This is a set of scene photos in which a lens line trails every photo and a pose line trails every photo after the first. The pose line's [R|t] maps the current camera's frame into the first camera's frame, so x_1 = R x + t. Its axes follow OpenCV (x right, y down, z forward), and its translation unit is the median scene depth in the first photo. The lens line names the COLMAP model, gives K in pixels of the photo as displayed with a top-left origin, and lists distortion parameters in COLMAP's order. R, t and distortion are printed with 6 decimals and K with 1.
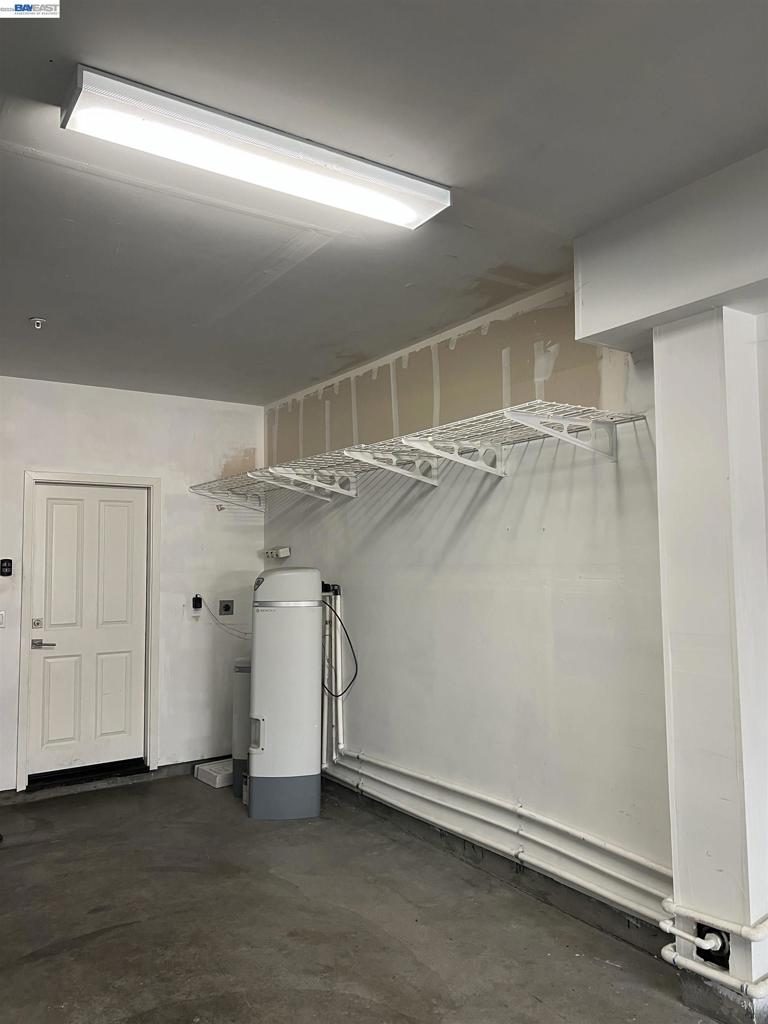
lens RADIAL K [[764.8, 0, 384.0], [0, 764.8, 512.0], [0, 0, 1]] dist [0.001771, 0.000485]
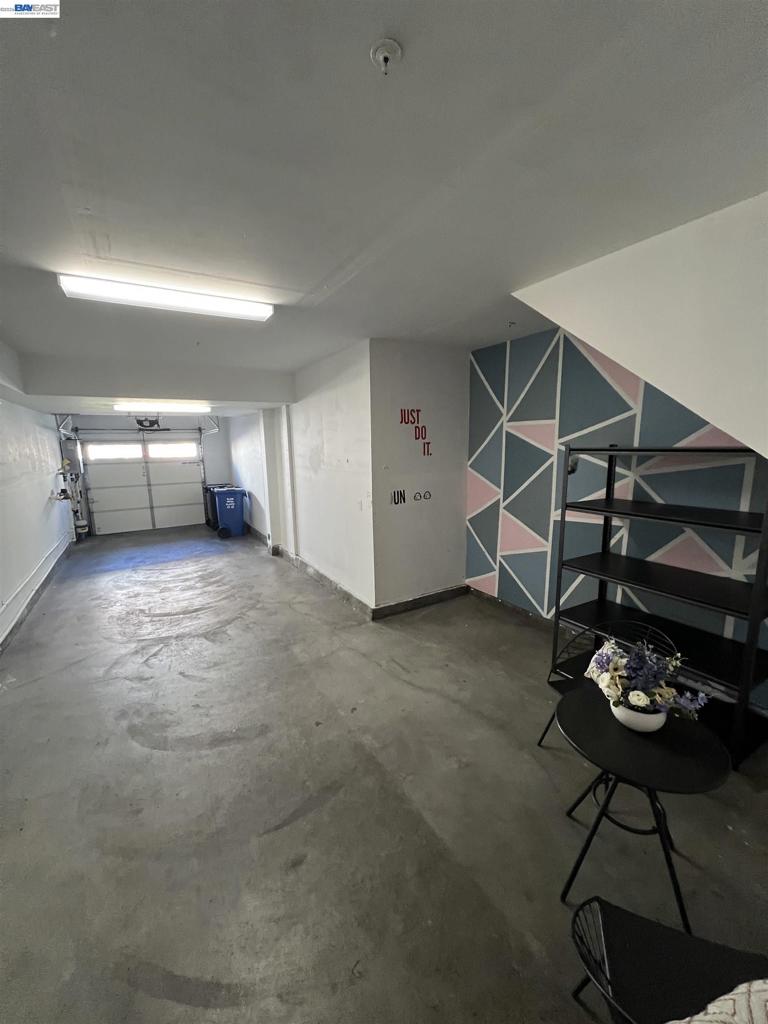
lens RADIAL K [[411.7, 0, 384.0], [0, 411.7, 512.0], [0, 0, 1]] dist [0.000430, -0.000095]
pose [[-0.997786, 0.013123, 0.065206, -0.539154], [0.019841, 0.994436, 0.103458, 0.012500], [-0.063486, 0.104523, -0.992494, 1.508330]]
